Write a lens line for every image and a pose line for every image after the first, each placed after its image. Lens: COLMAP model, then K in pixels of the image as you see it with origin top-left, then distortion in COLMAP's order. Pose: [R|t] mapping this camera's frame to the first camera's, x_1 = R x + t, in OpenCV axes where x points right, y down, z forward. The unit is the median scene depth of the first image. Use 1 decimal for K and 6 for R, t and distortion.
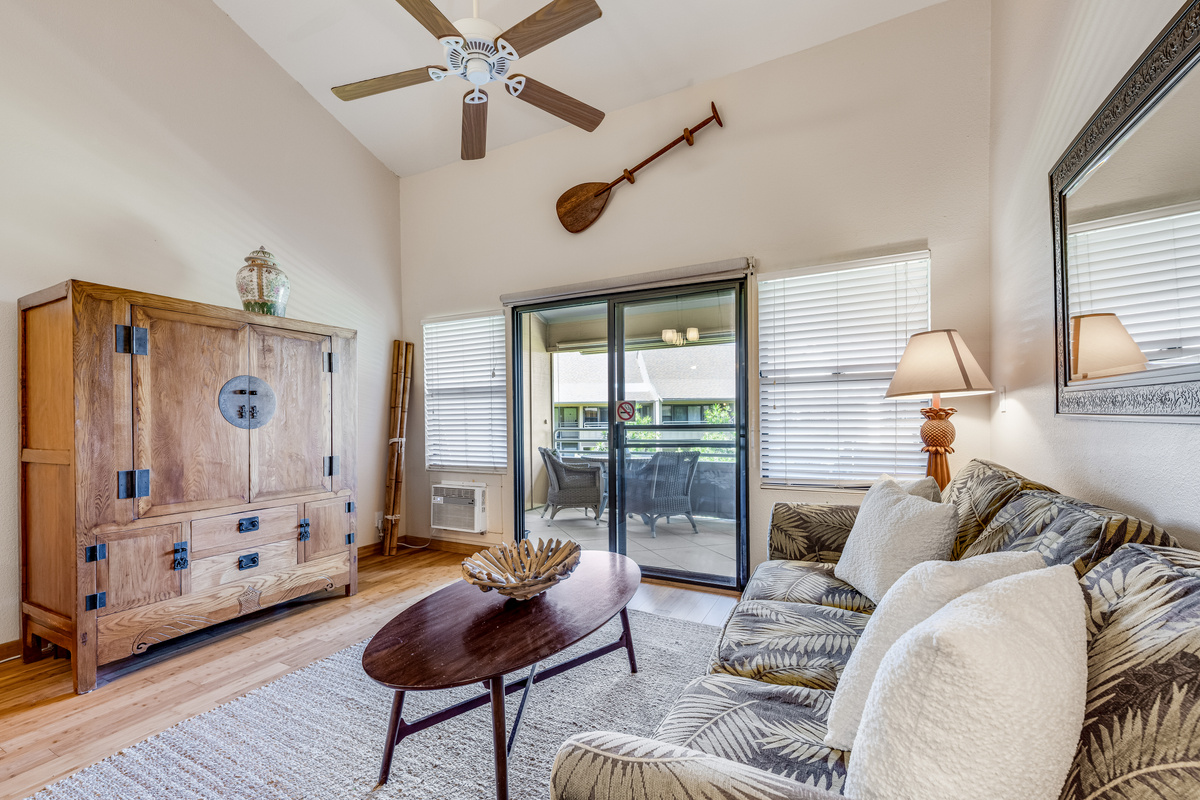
lens RADIAL K [[480.4, 0, 596.5], [0, 480.4, 408.3], [0, 0, 1]] dist [-0.000301, -0.000125]
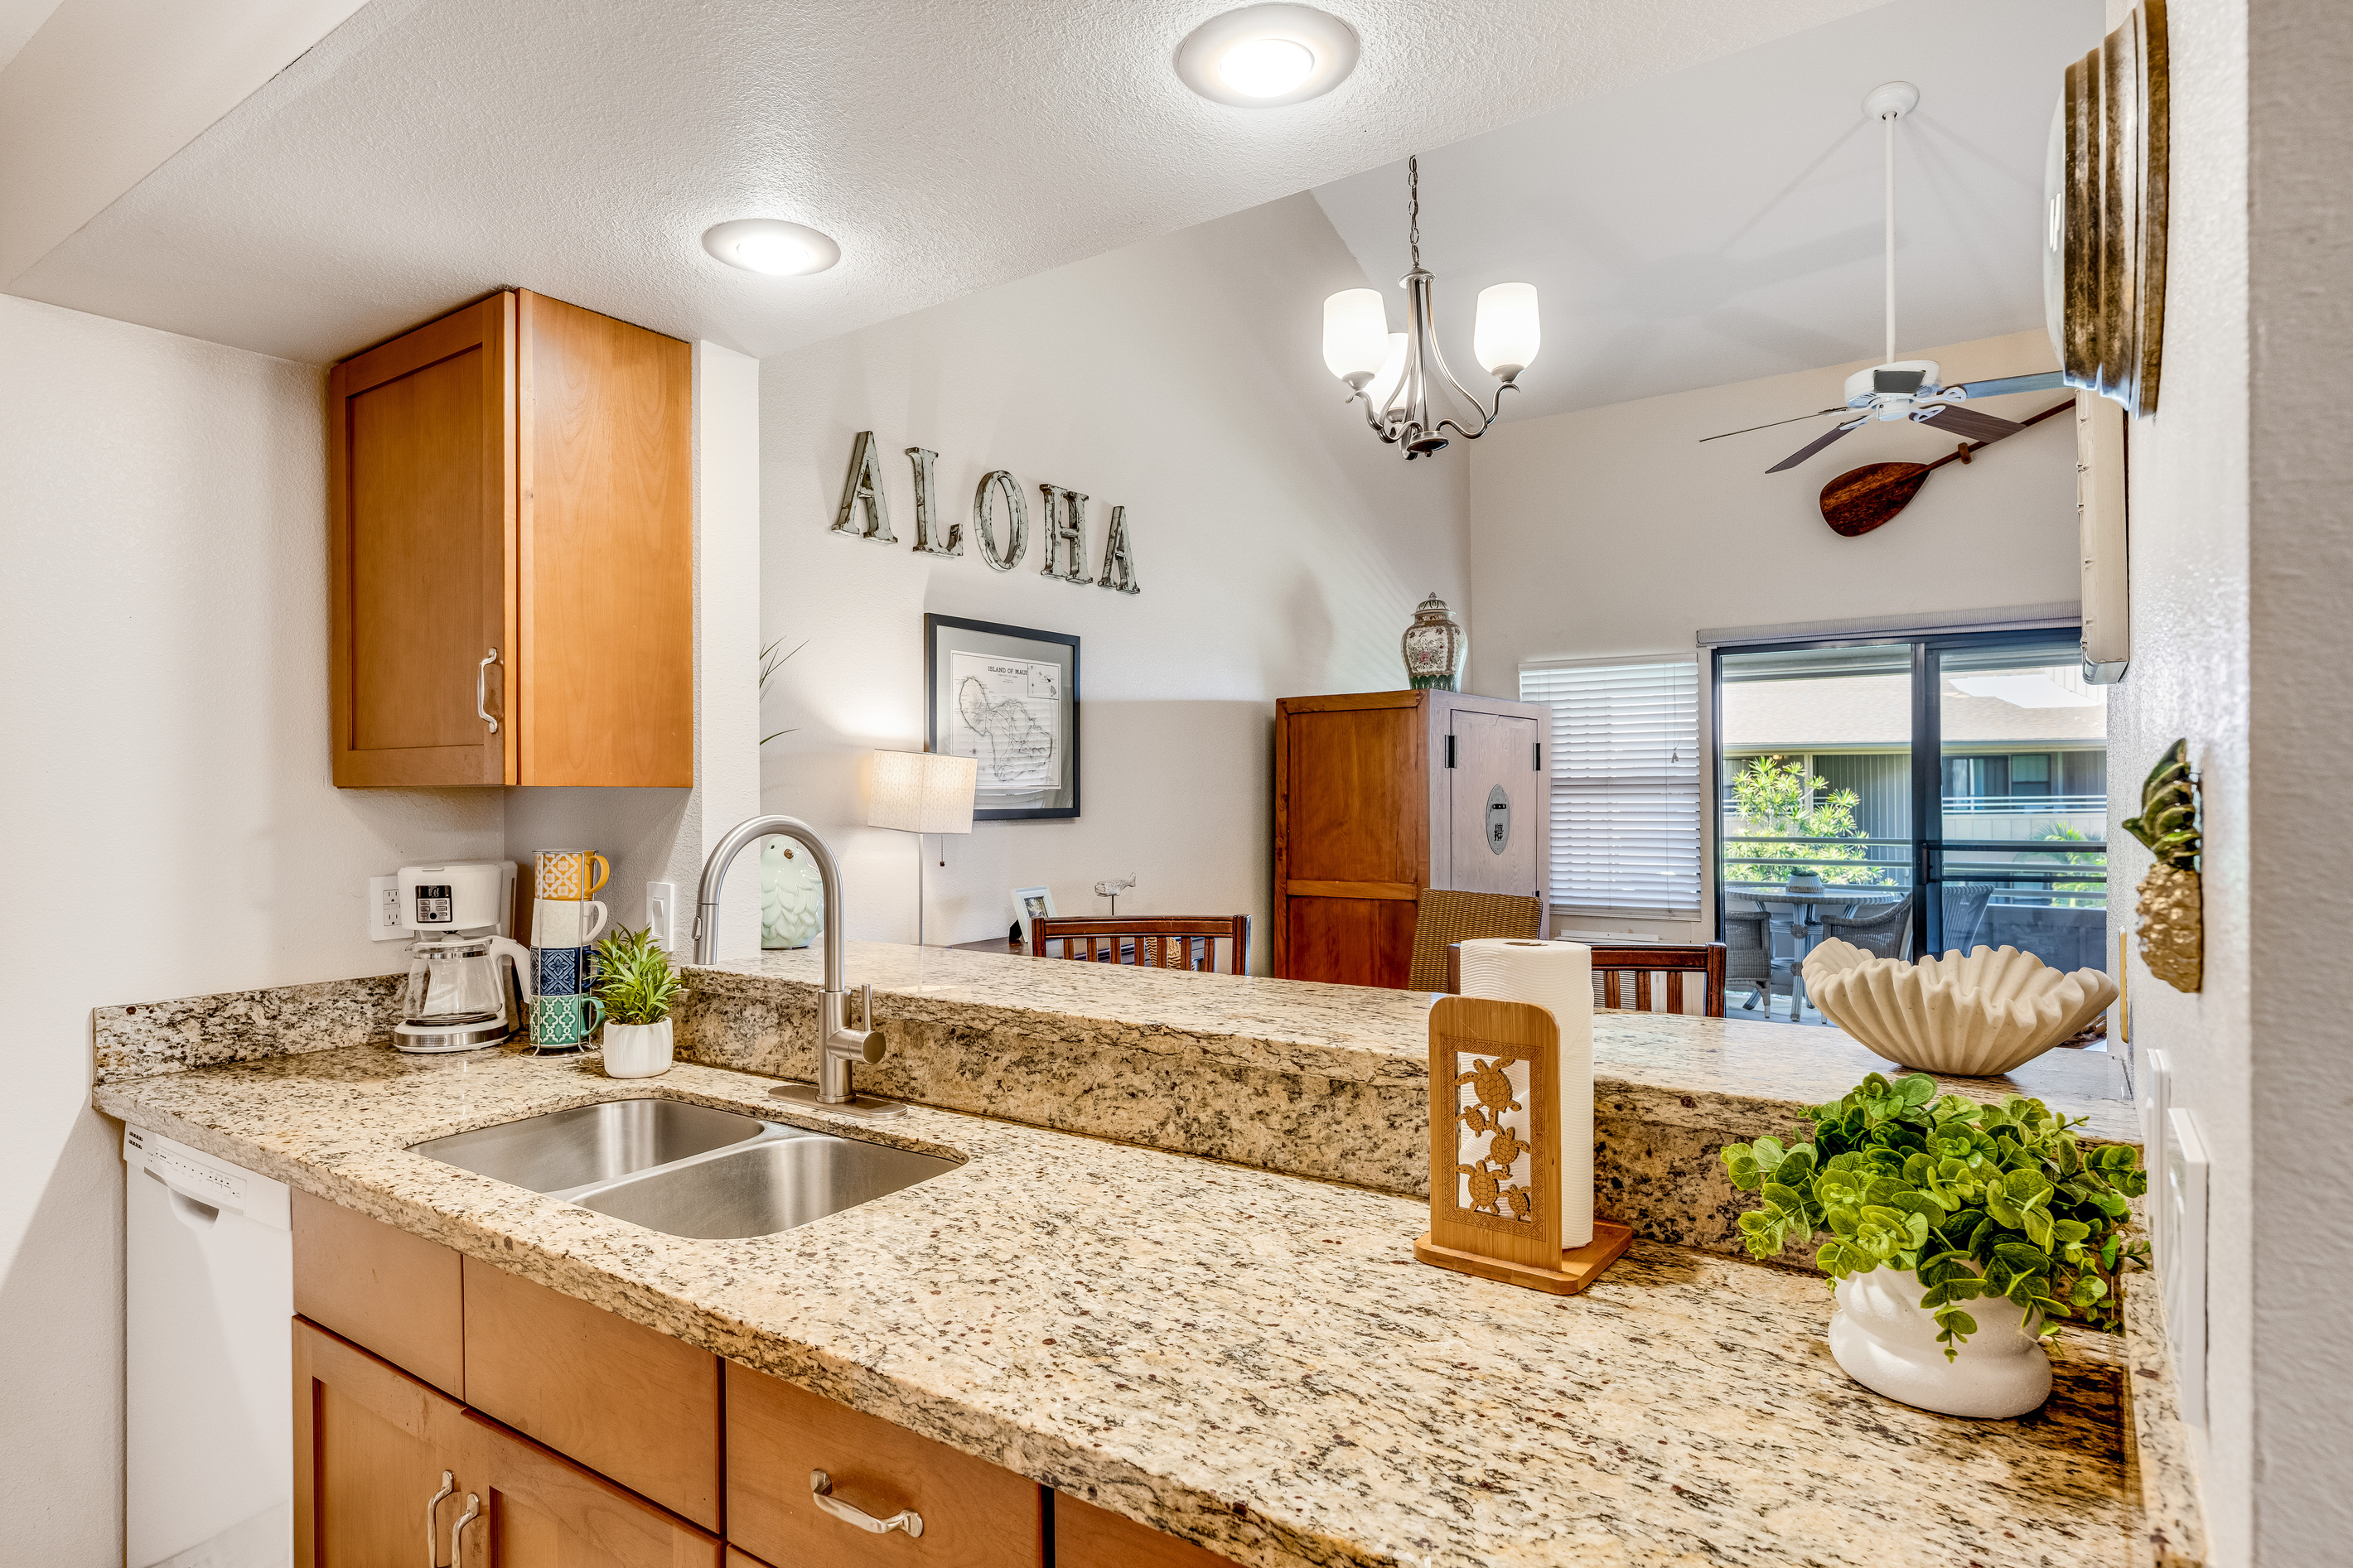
lens RADIAL K [[1306.6, 0, 1176.5], [0, 1306.6, 784.0], [0, 0, 1]] dist [0.001003, 0.000218]
pose [[0.989015, 0.001969, -0.147803, -0.629930], [0.000764, 0.999830, 0.018430, -0.071292], [0.147814, -0.018340, 0.988845, -0.785223]]
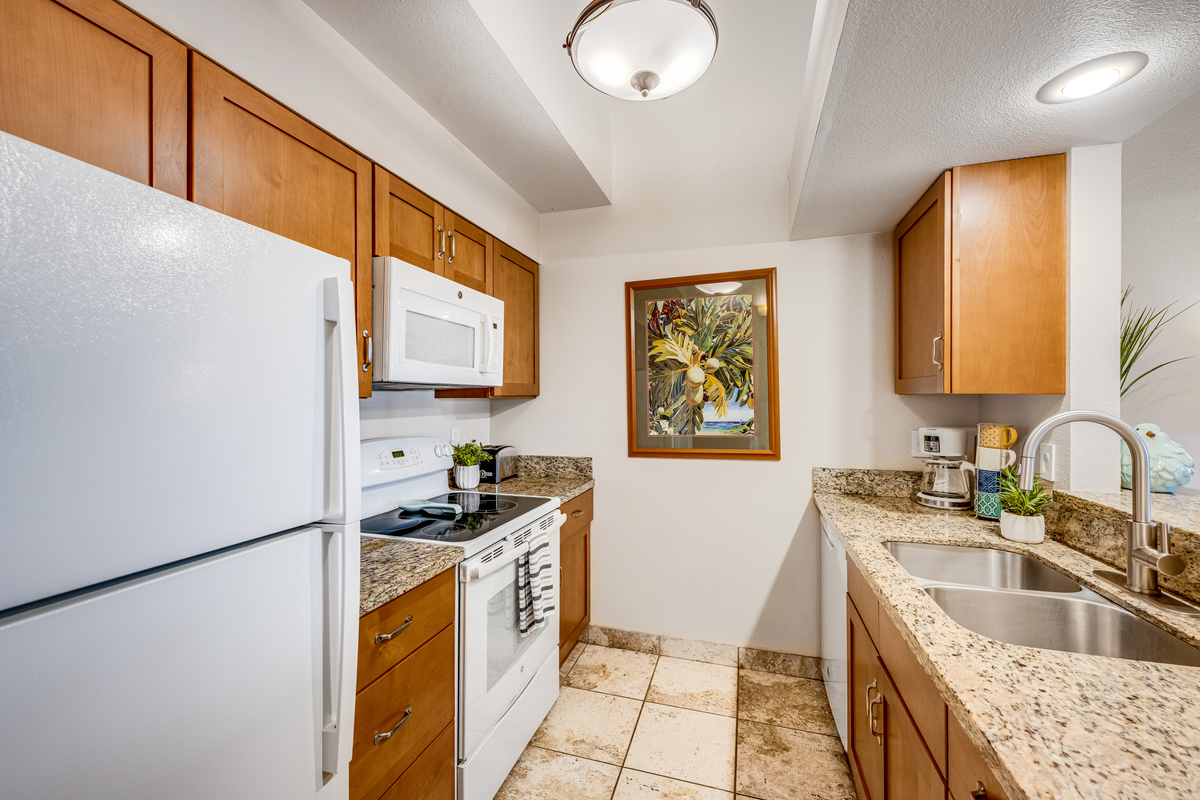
lens RADIAL K [[488.3, 0, 574.5], [0, 488.3, 394.3], [0, 0, 1]] dist [-0.000086, 0.000127]
pose [[0.125657, 0.001409, -0.992073, -0.609723], [0.024722, 0.999684, 0.004551, -0.071061], [0.991766, -0.025098, 0.125582, -0.745816]]
